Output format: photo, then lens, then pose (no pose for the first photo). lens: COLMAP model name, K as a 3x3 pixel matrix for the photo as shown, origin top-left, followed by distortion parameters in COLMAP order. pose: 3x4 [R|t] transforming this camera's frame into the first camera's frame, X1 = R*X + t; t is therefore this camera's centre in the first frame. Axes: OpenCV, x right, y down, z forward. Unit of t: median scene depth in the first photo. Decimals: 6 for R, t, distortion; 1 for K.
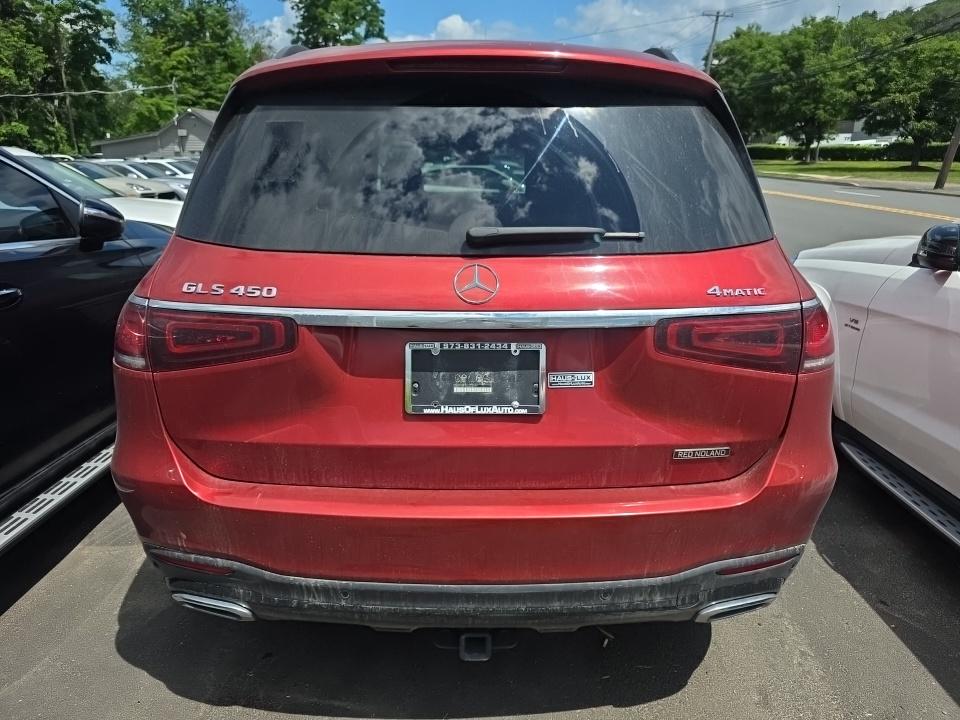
lens RADIAL K [[656.1, 0, 478.6], [0, 656.1, 352.3], [0, 0, 1]] dist [0.046179, -0.044024]
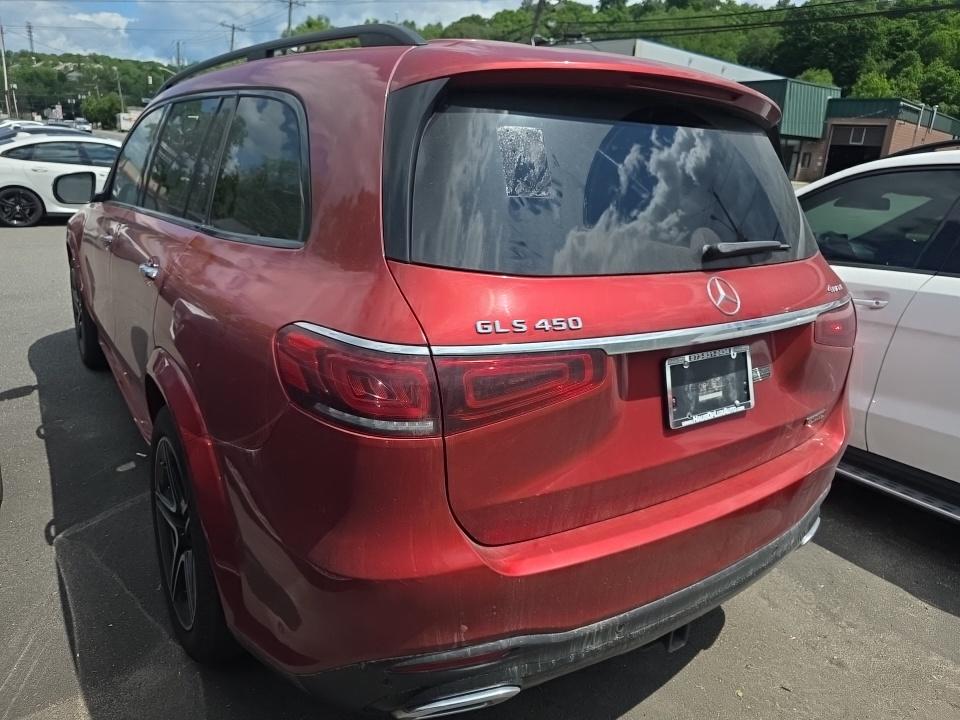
lens RADIAL K [[656.1, 0, 478.6], [0, 656.1, 352.3], [0, 0, 1]] dist [0.046179, -0.044024]
pose [[0.820444, -0.120859, 0.558807, -0.869941], [0.107973, 0.992567, 0.056146, -0.108946], [-0.561439, 0.014272, 0.827395, 0.317156]]
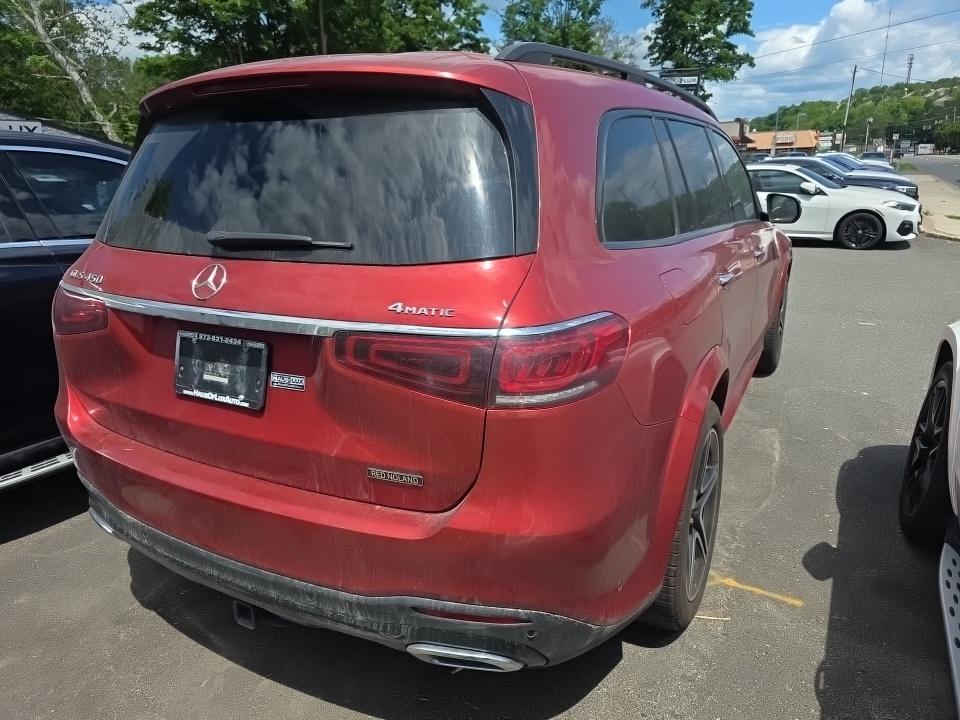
lens RADIAL K [[664.1, 0, 480.0], [0, 664.1, 360.0], [0, 0, 1]] dist [0.020995, -0.006783]
pose [[0.876540, 0.115805, -0.467191, 0.871610], [-0.115740, 0.992857, 0.028955, -0.056017], [0.467207, 0.028693, 0.883682, 0.206521]]
